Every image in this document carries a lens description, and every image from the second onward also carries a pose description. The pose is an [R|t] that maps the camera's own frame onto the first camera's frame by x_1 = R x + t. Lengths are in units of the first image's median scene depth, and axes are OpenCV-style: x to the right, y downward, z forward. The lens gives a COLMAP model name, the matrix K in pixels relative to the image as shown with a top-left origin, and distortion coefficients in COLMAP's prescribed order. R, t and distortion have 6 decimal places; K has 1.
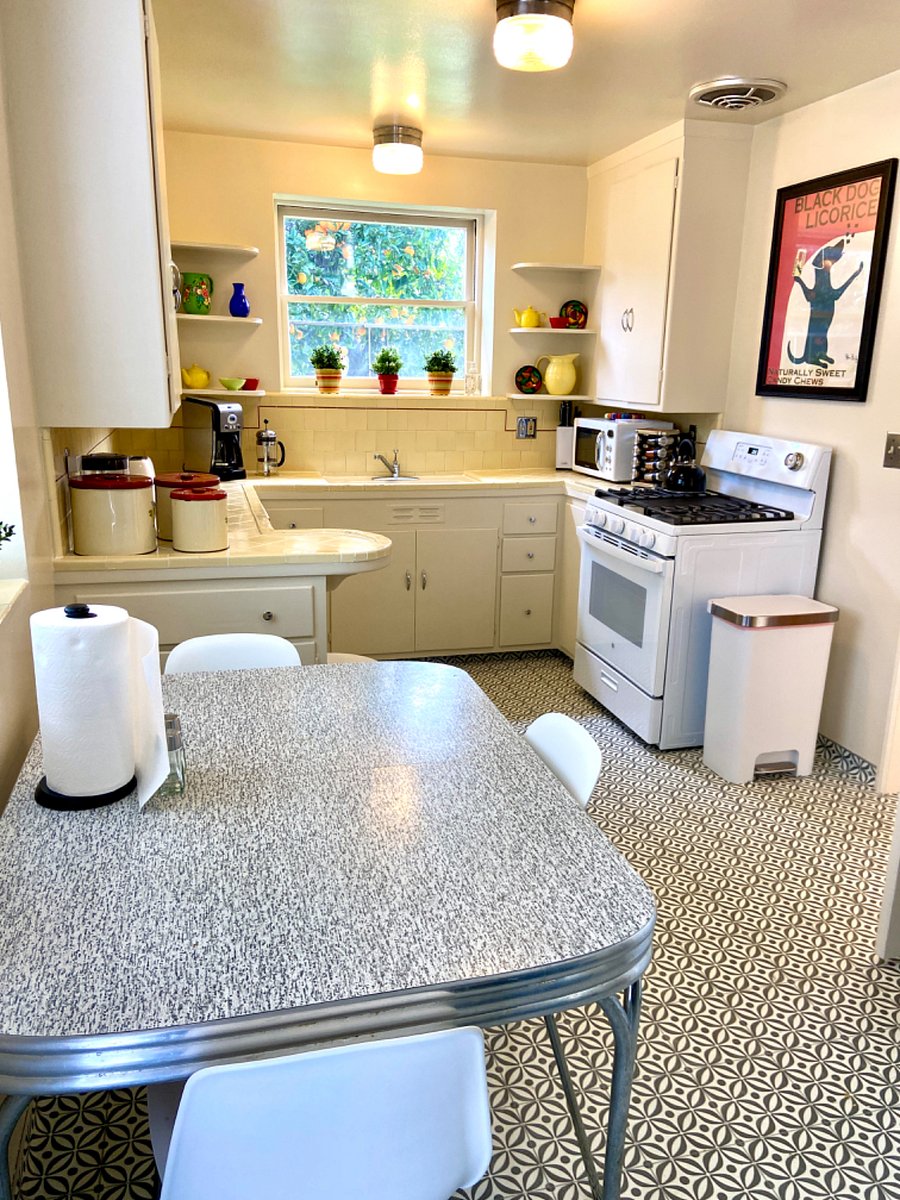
lens RADIAL K [[924.6, 0, 450.0], [0, 924.6, 600.0], [0, 0, 1]] dist [0.114323, -0.132977]
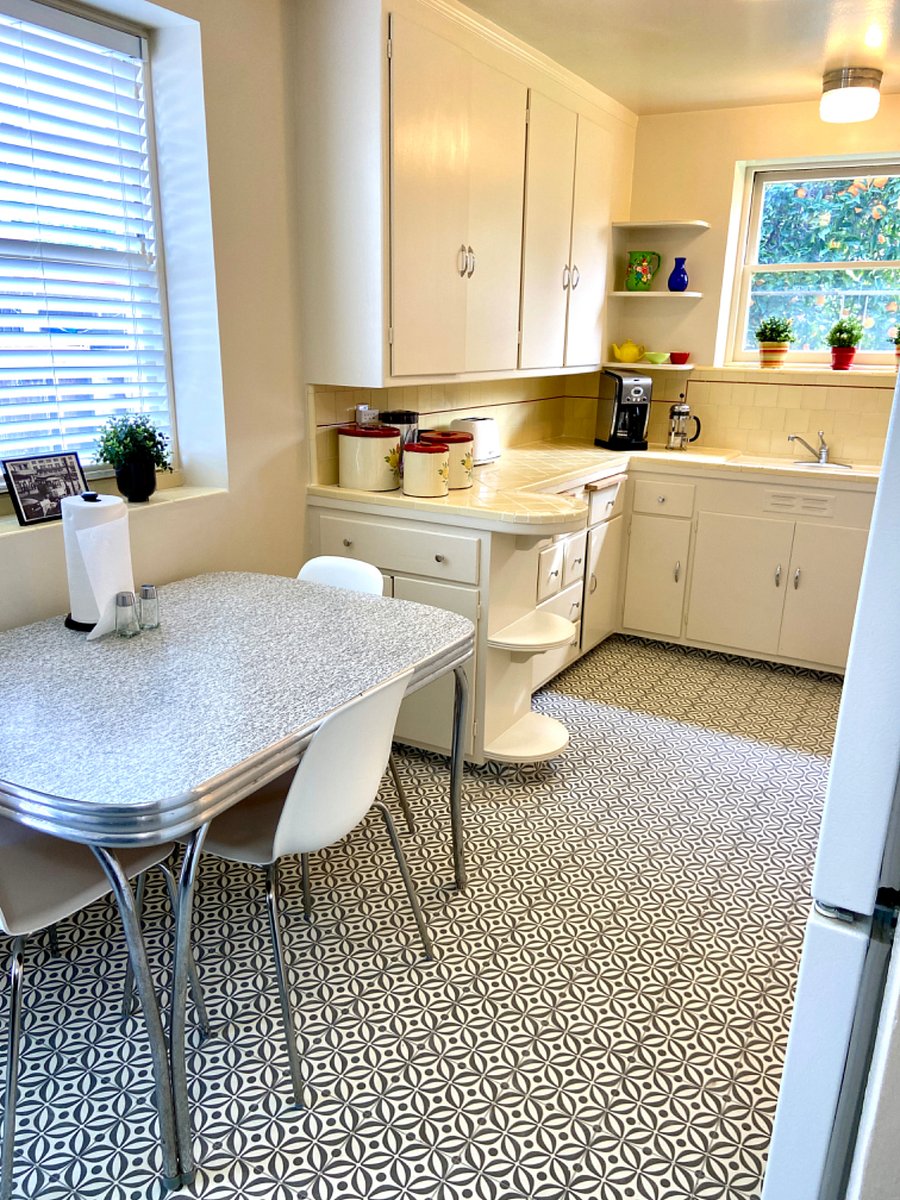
lens RADIAL K [[924.6, 0, 450.0], [0, 924.6, 600.0], [0, 0, 1]] dist [0.114323, -0.132977]
pose [[0.704079, 0.190912, -0.683978, 0.832566], [-0.178773, 0.979815, 0.089459, -0.050876], [0.687251, 0.059291, 0.723997, 0.269182]]
